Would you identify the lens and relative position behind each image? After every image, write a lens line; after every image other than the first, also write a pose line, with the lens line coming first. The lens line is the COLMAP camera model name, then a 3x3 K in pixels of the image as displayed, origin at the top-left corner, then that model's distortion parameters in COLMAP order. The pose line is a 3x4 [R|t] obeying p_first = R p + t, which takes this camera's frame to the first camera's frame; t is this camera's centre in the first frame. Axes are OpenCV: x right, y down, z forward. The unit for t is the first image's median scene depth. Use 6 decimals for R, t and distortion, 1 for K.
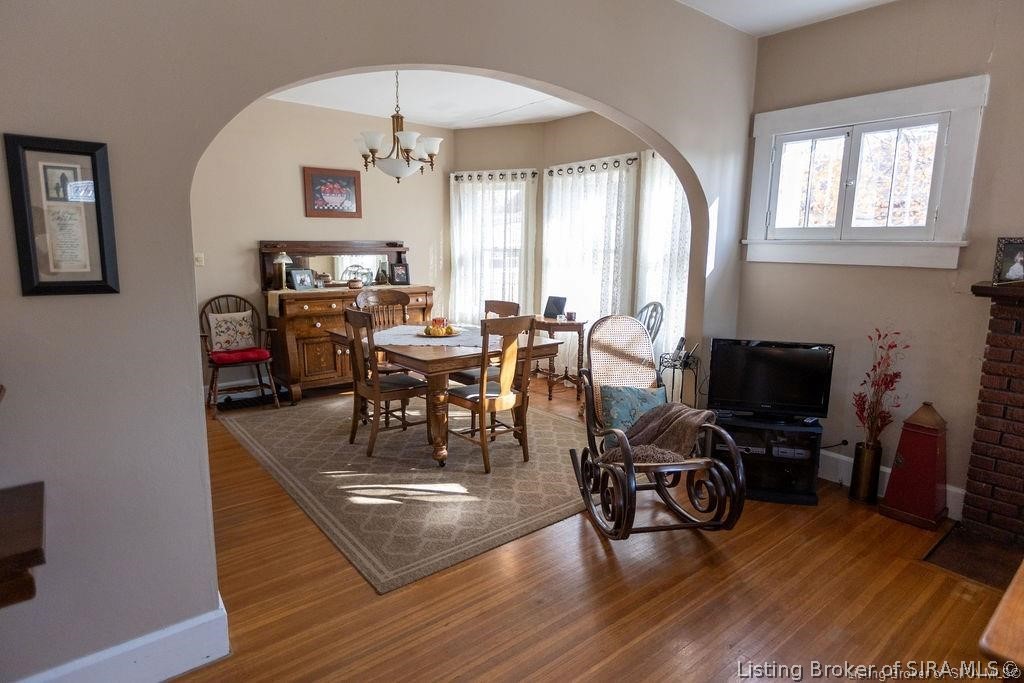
lens RADIAL K [[563.4, 0, 507.9], [0, 563.4, 331.8], [0, 0, 1]] dist [0.006216, -0.000066]
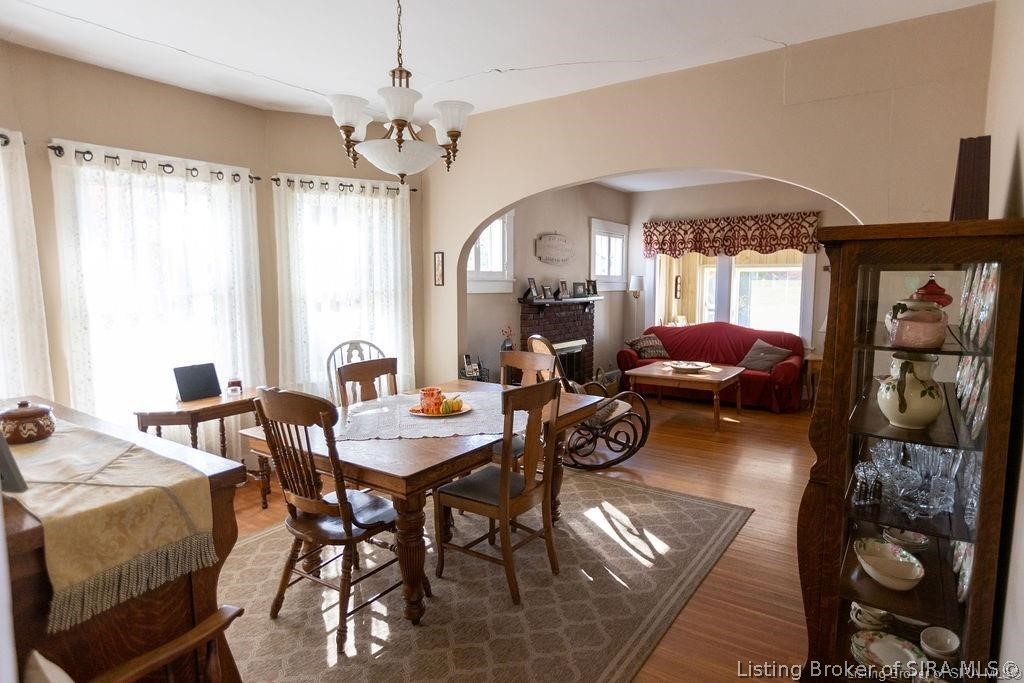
lens RADIAL K [[563.4, 0, 516.2], [0, 563.4, 342.1], [0, 0, 1]] dist [0.006216, -0.000066]
pose [[-0.281428, -0.110843, 0.953159, -1.077766], [0.147749, 0.976456, 0.157176, -0.234808], [-0.948140, 0.185062, -0.258425, 1.422466]]
